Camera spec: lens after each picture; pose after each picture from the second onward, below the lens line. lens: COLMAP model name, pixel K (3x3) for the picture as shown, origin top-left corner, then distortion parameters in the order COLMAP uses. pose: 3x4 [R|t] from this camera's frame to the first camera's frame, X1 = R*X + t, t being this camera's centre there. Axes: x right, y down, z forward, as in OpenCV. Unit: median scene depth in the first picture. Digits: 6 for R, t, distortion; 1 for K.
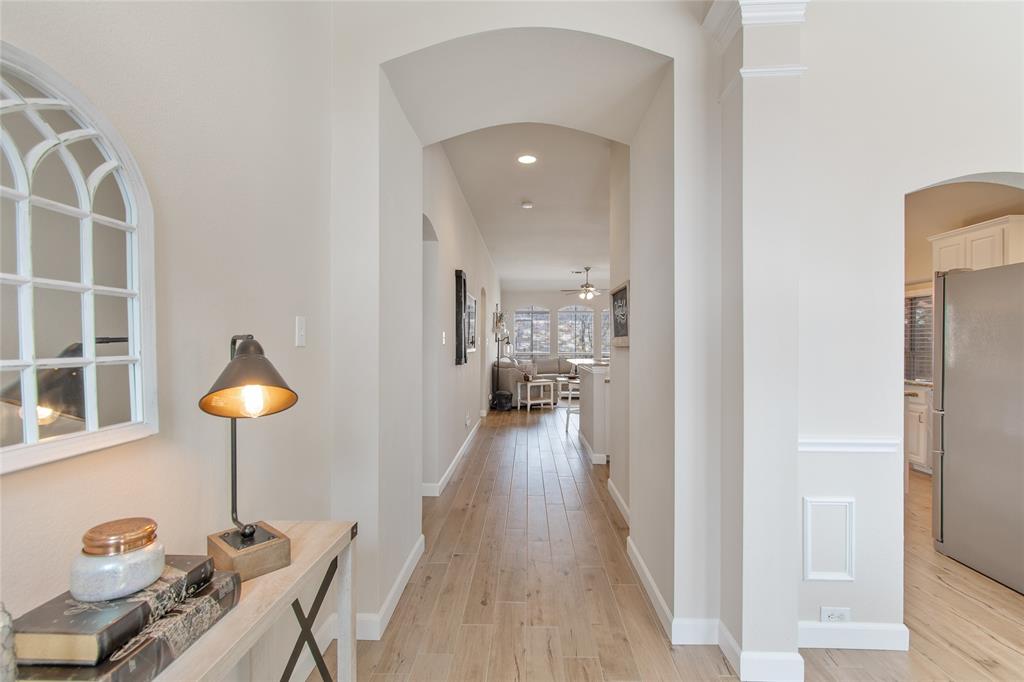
lens RADIAL K [[457.2, 0, 508.1], [0, 457.2, 344.2], [0, 0, 1]] dist [-0.000601, 0.001182]
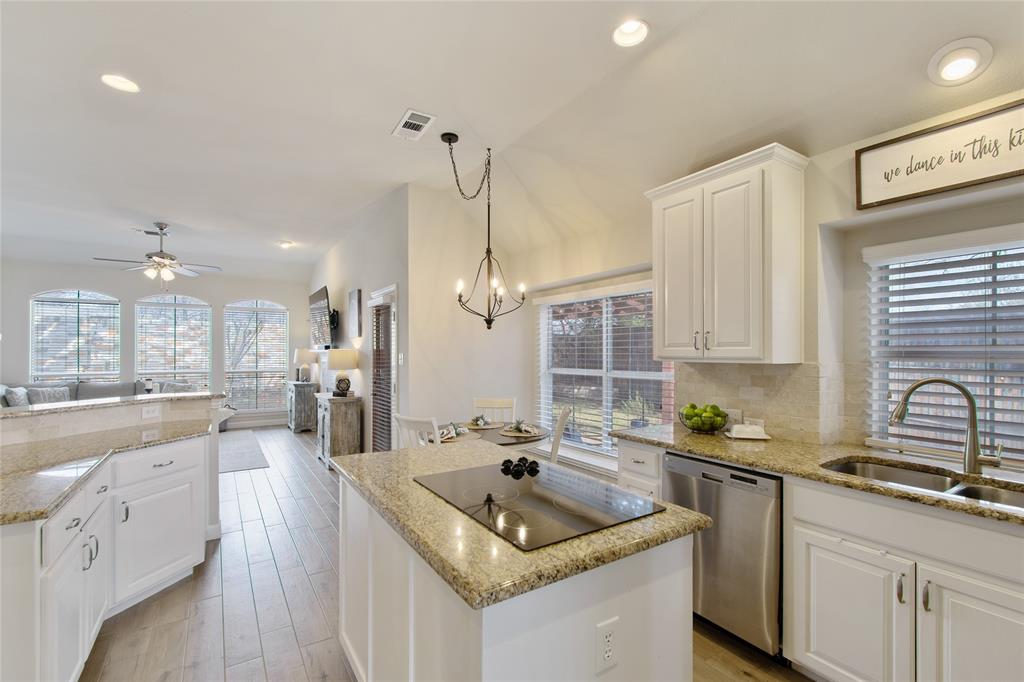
lens RADIAL K [[457.2, 0, 518.4], [0, 457.2, 345.9], [0, 0, 1]] dist [-0.000601, 0.001182]
pose [[0.811518, 0.002331, 0.584323, 0.201659], [0.004021, 0.999946, -0.009572, -0.010186], [-0.584314, 0.010118, 0.811465, 0.290749]]
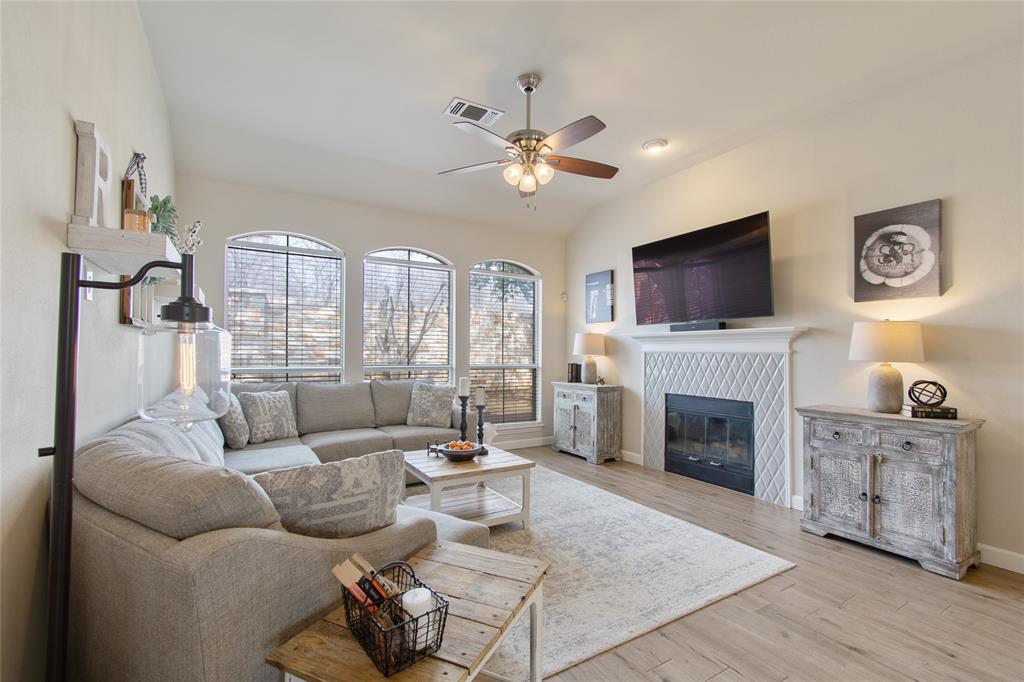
lens RADIAL K [[457.2, 0, 519.9], [0, 457.2, 345.5], [0, 0, 1]] dist [-0.000601, 0.001182]
pose [[0.829721, 0.008874, 0.558108, 0.005135], [-0.001825, 0.999911, -0.013186, 0.006478], [-0.558176, 0.009923, 0.829663, 0.768114]]
